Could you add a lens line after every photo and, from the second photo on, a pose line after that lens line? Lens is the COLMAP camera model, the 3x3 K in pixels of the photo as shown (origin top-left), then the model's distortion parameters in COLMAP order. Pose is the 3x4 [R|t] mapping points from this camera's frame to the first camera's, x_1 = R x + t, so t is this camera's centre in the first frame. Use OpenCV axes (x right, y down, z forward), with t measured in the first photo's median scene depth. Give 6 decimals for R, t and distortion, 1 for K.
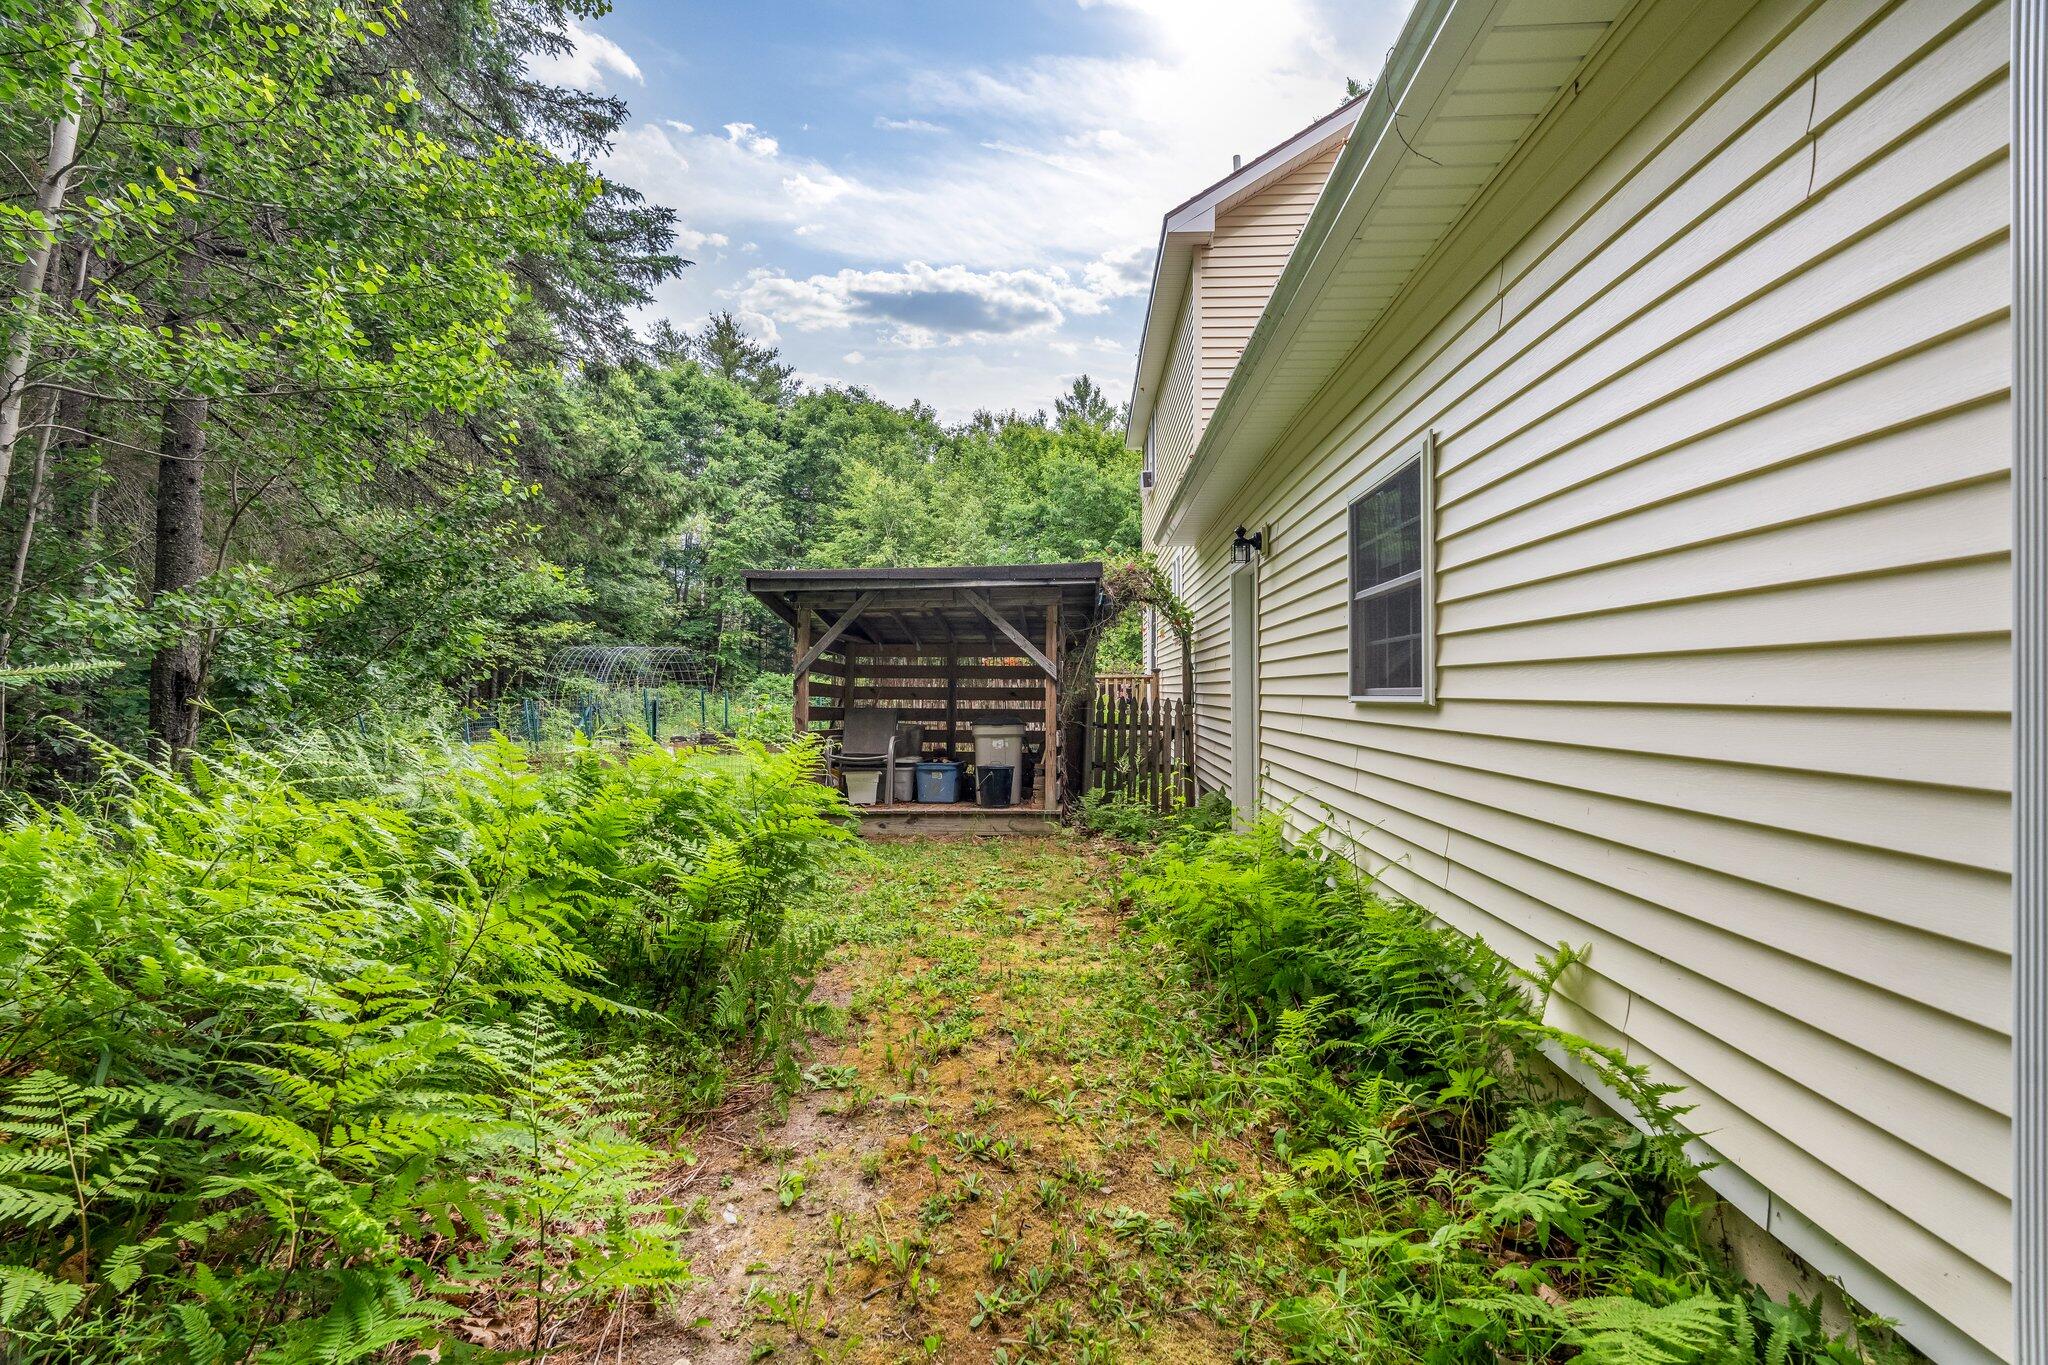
lens RADIAL K [[929.8, 0, 1013.4], [0, 929.8, 674.0], [0, 0, 1]] dist [-0.001208, 0.000022]
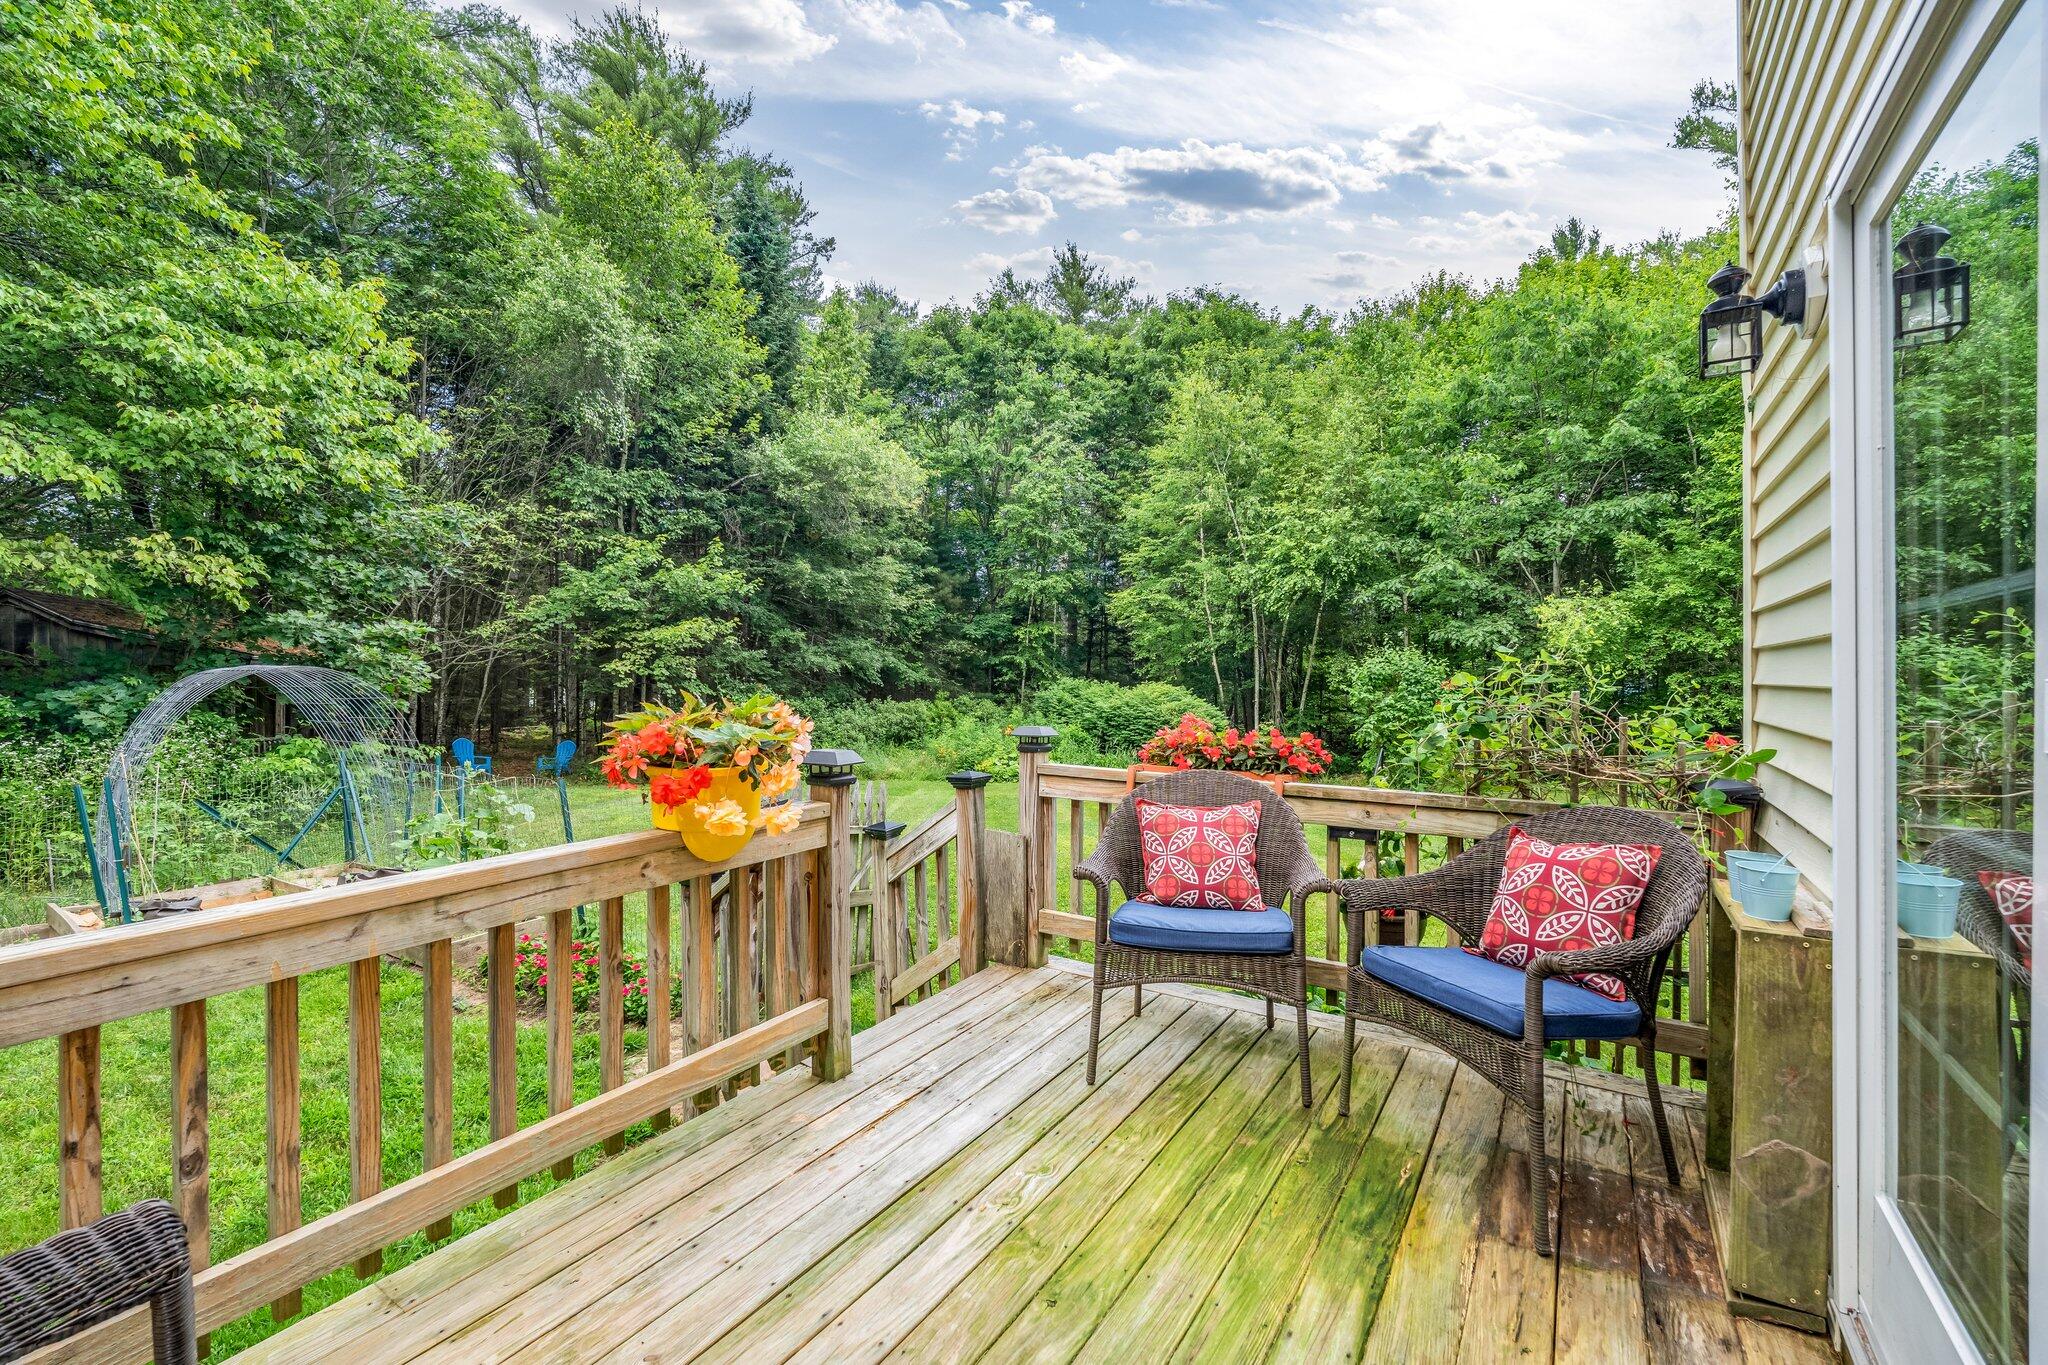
lens RADIAL K [[893.6, 0, 1024.7], [0, 893.6, 674.8], [0, 0, 1]] dist [-0.000275, -0.000101]
pose [[0.881047, -0.011290, -0.472894, 0.040275], [0.017977, 0.999792, 0.009624, -0.011165], [0.472687, -0.016980, 0.881067, 0.329482]]
